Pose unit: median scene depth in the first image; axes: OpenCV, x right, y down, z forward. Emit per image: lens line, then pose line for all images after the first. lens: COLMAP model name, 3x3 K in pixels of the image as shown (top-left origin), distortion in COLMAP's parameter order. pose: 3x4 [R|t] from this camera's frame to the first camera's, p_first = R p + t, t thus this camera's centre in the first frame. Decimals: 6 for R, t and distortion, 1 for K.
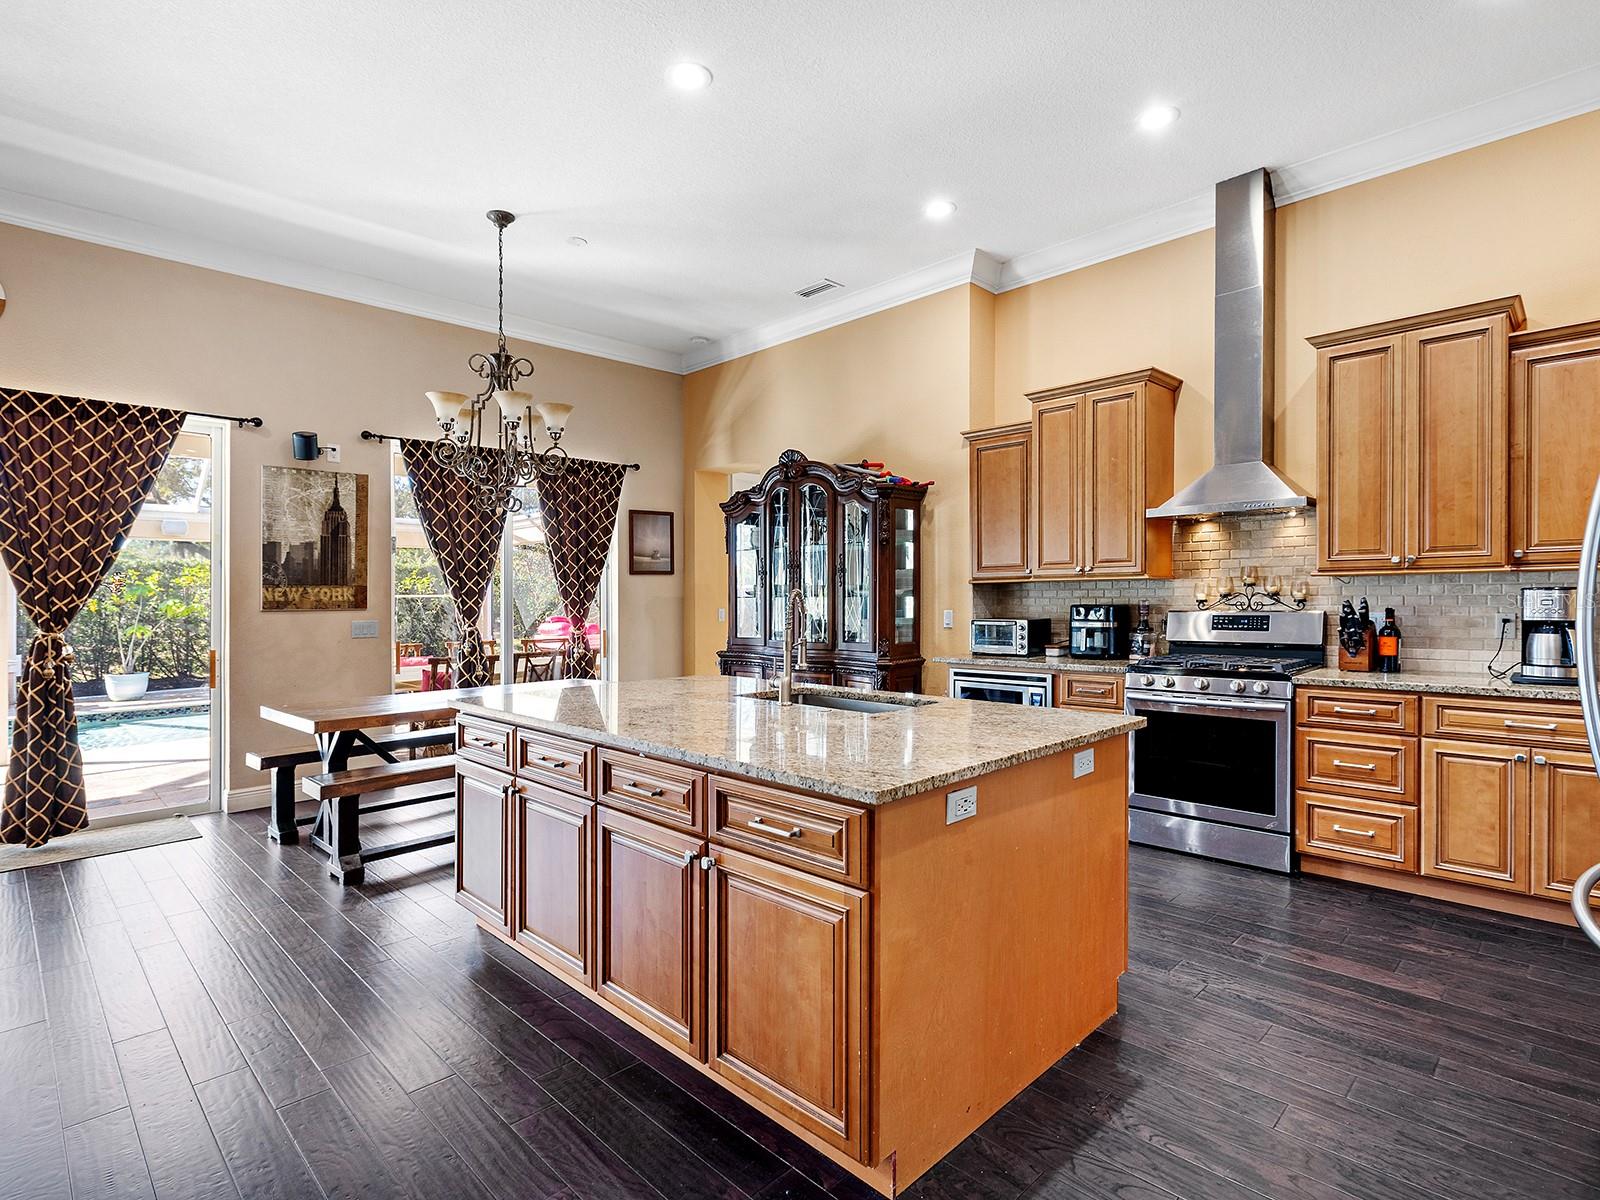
lens RADIAL K [[816.4, 0, 802.6], [0, 816.4, 590.6], [0, 0, 1]] dist [-0.000853, -0.000199]
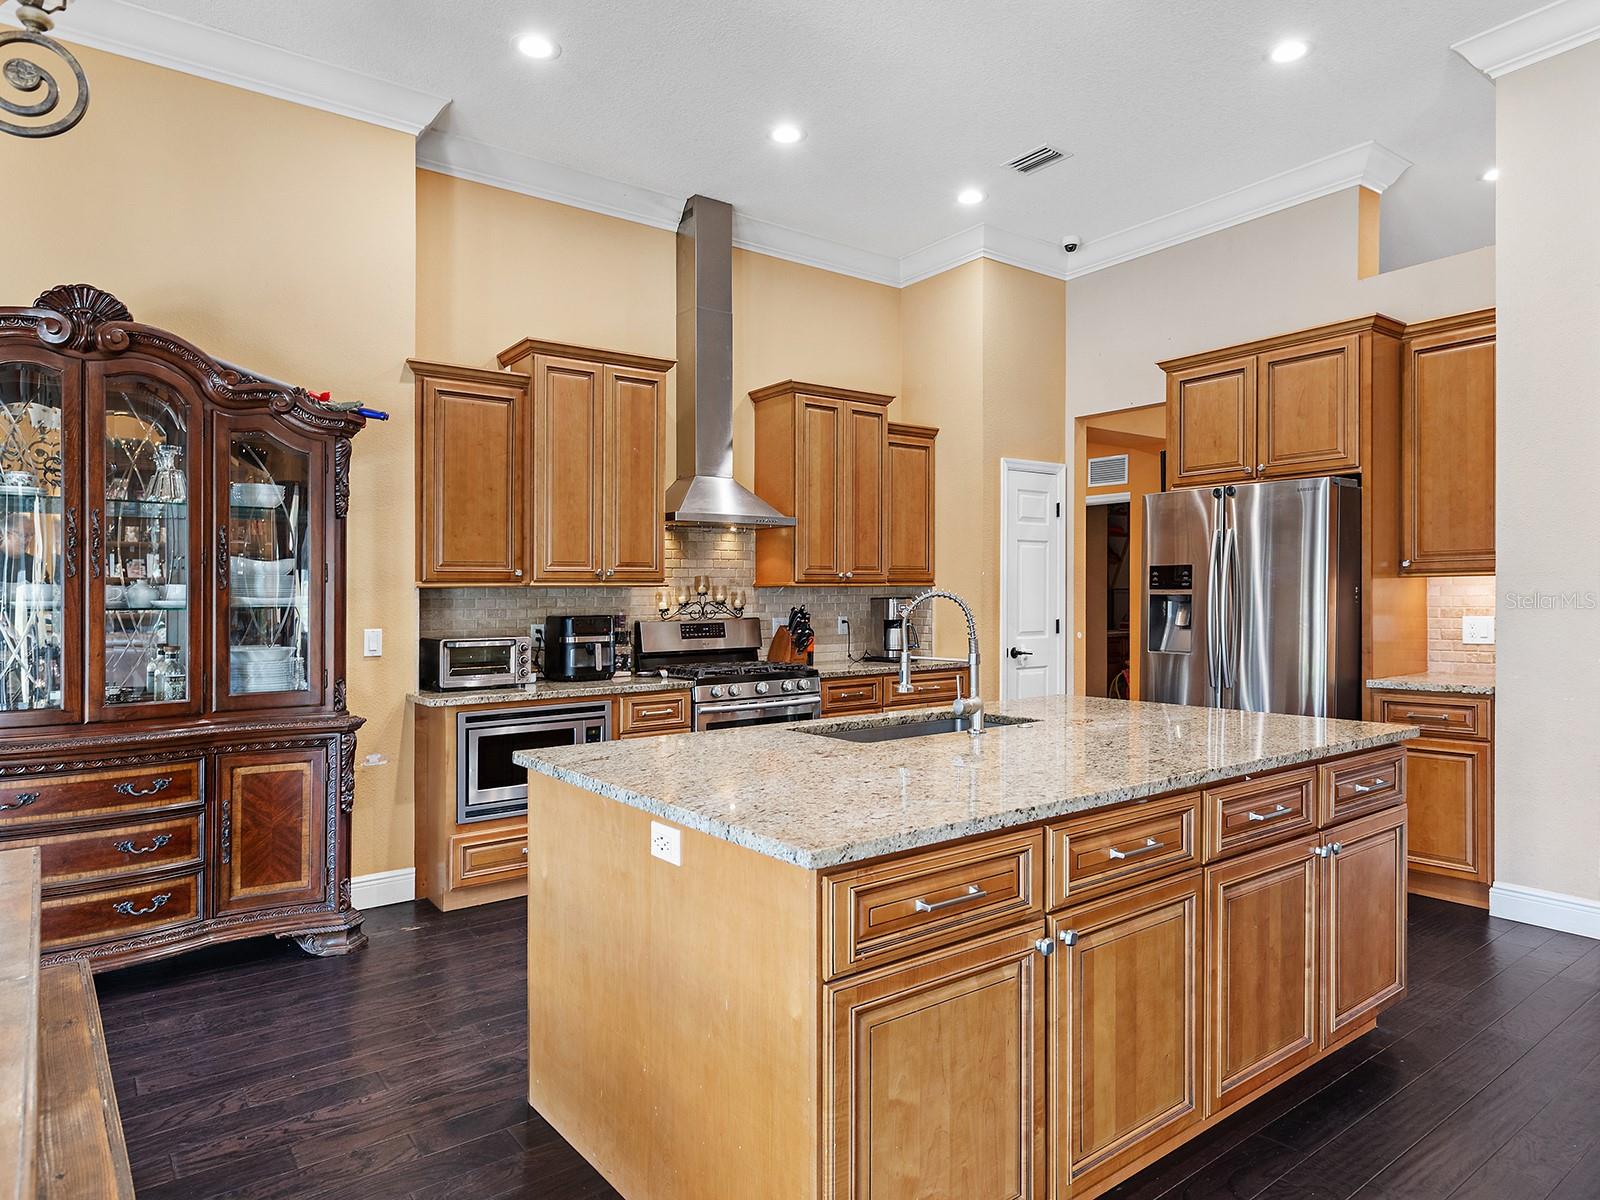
lens RADIAL K [[979.9, 0, 810.0], [0, 979.9, 603.5], [0, 0, 1]] dist [-0.004527, -0.000543]
pose [[0.132659, 0.006099, 0.991143, -0.661753], [0.004567, 0.999967, -0.006764, 0.013979], [-0.991151, 0.005424, 0.132626, 0.692164]]
